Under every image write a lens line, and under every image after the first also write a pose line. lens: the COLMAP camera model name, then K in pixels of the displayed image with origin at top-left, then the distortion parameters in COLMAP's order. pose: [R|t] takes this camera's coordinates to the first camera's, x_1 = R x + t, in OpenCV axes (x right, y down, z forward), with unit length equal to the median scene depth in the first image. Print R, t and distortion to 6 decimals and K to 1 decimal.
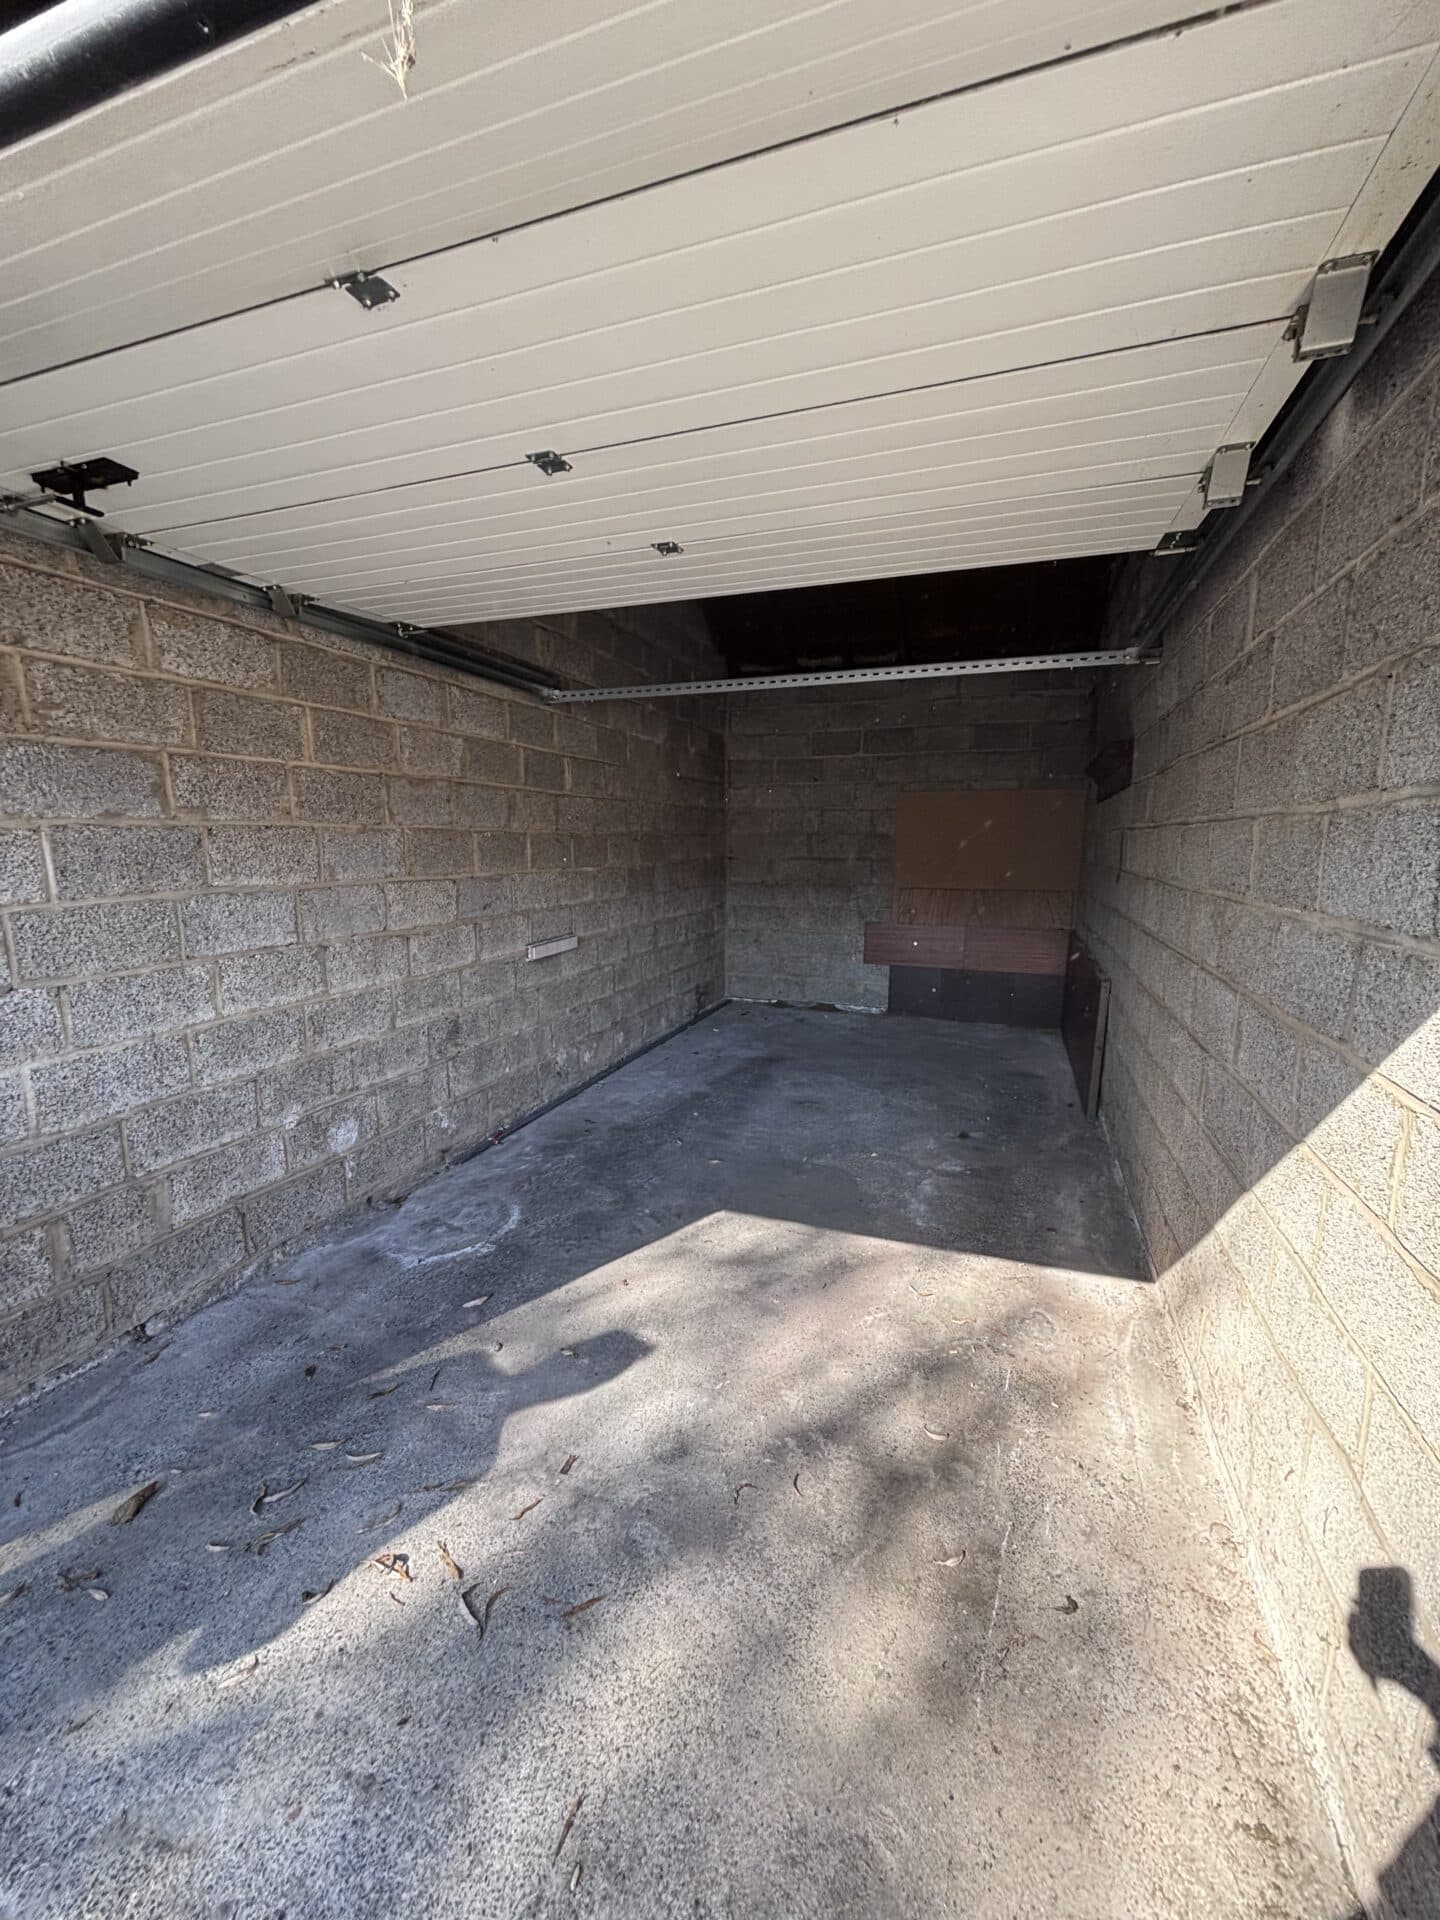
lens RADIAL K [[762.6, 0, 720.7], [0, 762.6, 958.3], [0, 0, 1]] dist [-0.004548, -0.000102]
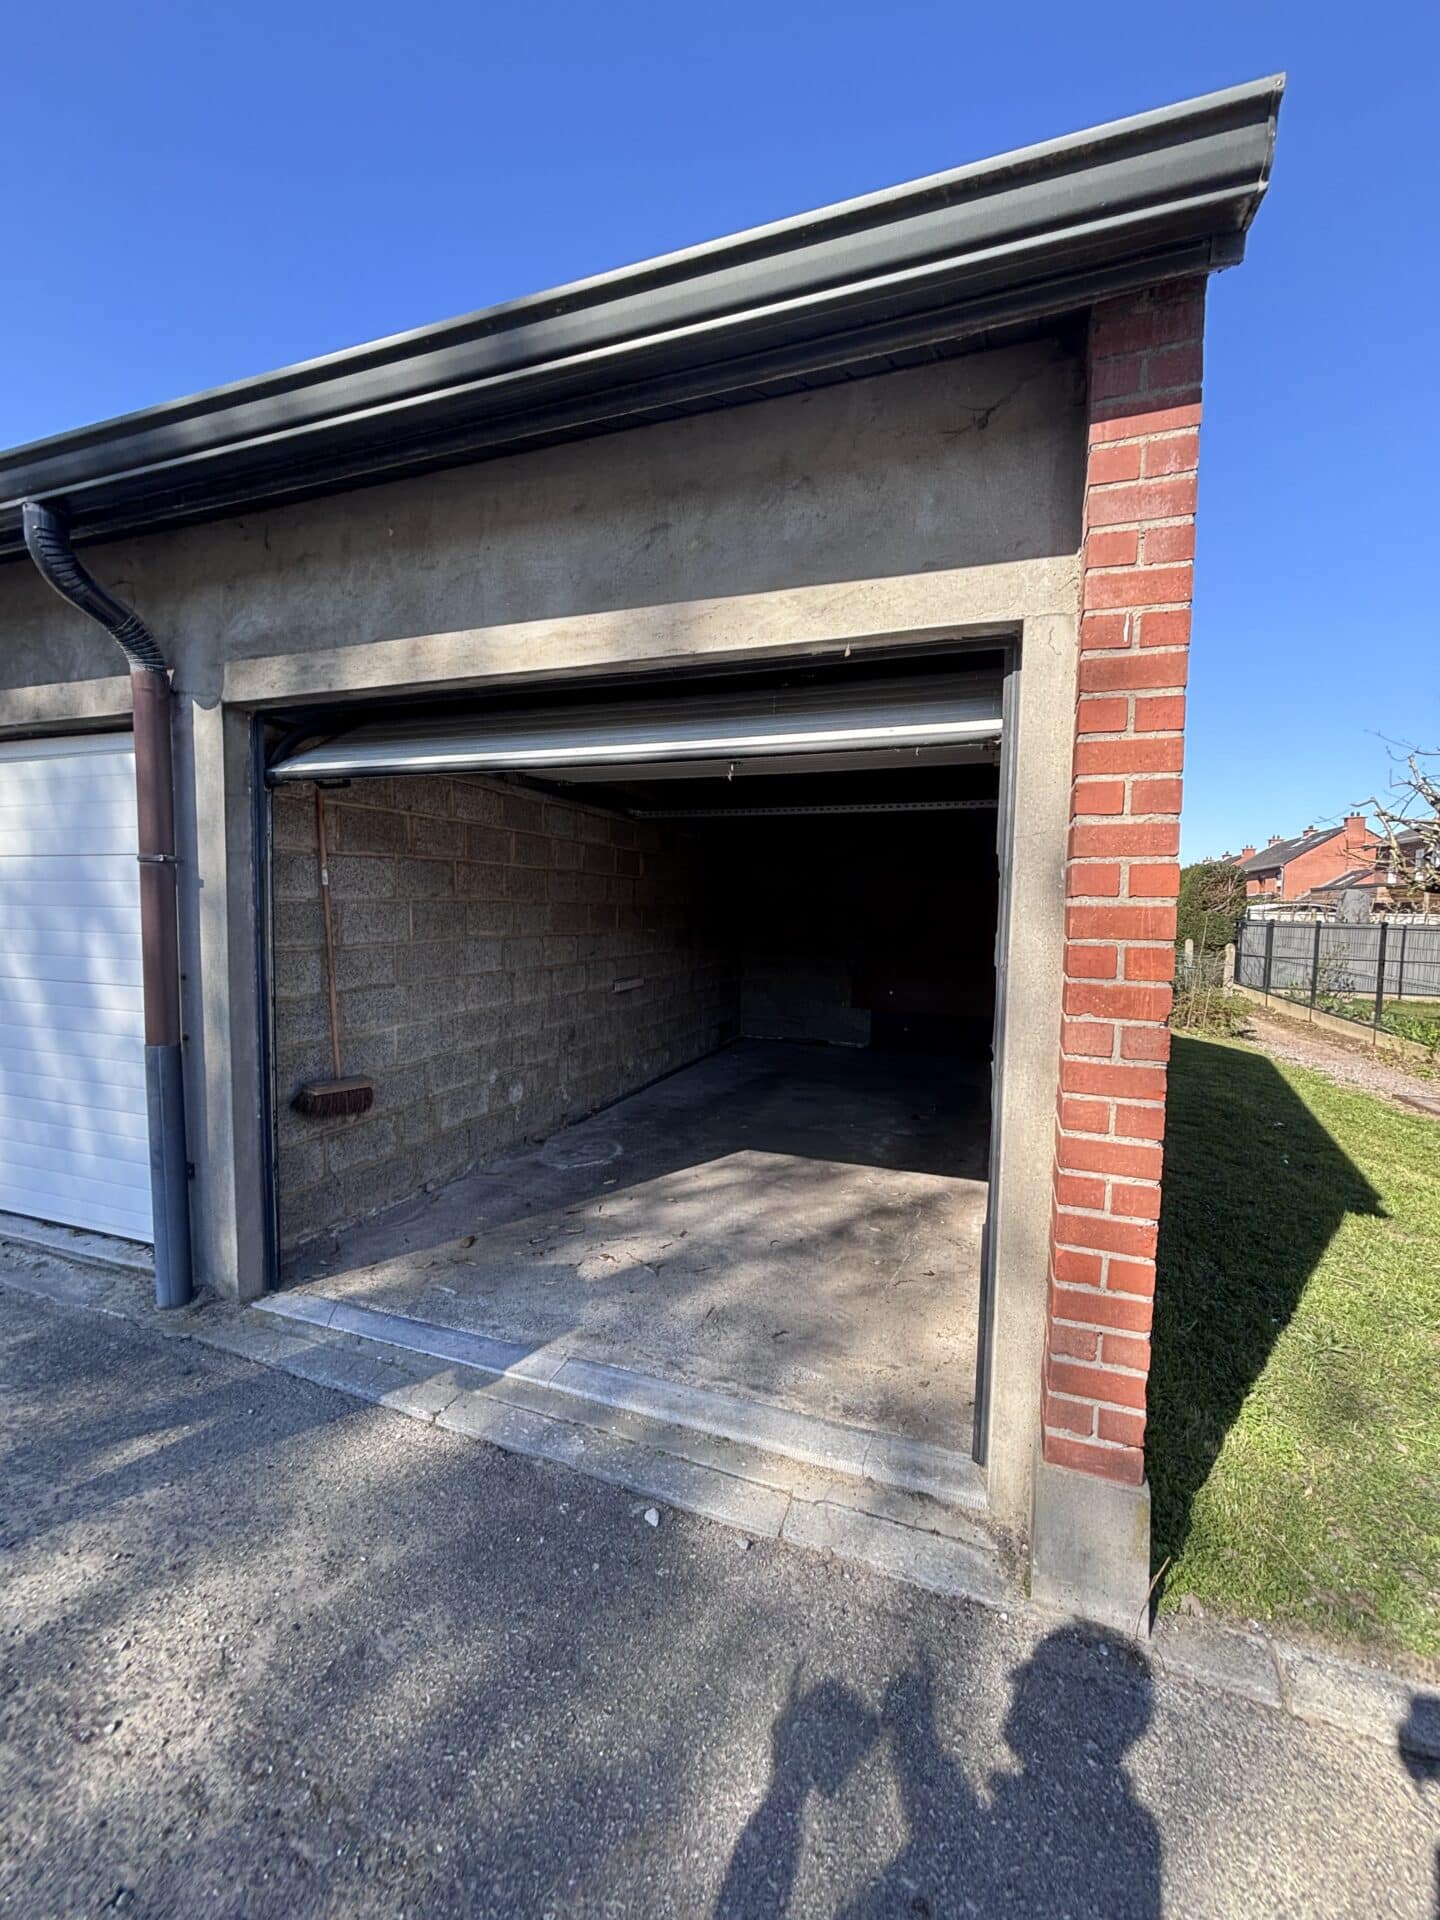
lens RADIAL K [[762.6, 0, 720.7], [0, 762.6, 958.3], [0, 0, 1]] dist [-0.004548, -0.000102]
pose [[0.999898, 0.014199, 0.001522, -0.070996], [-0.014012, 0.996110, -0.086994, 0.082239], [-0.002751, 0.086963, 0.996208, -0.593035]]
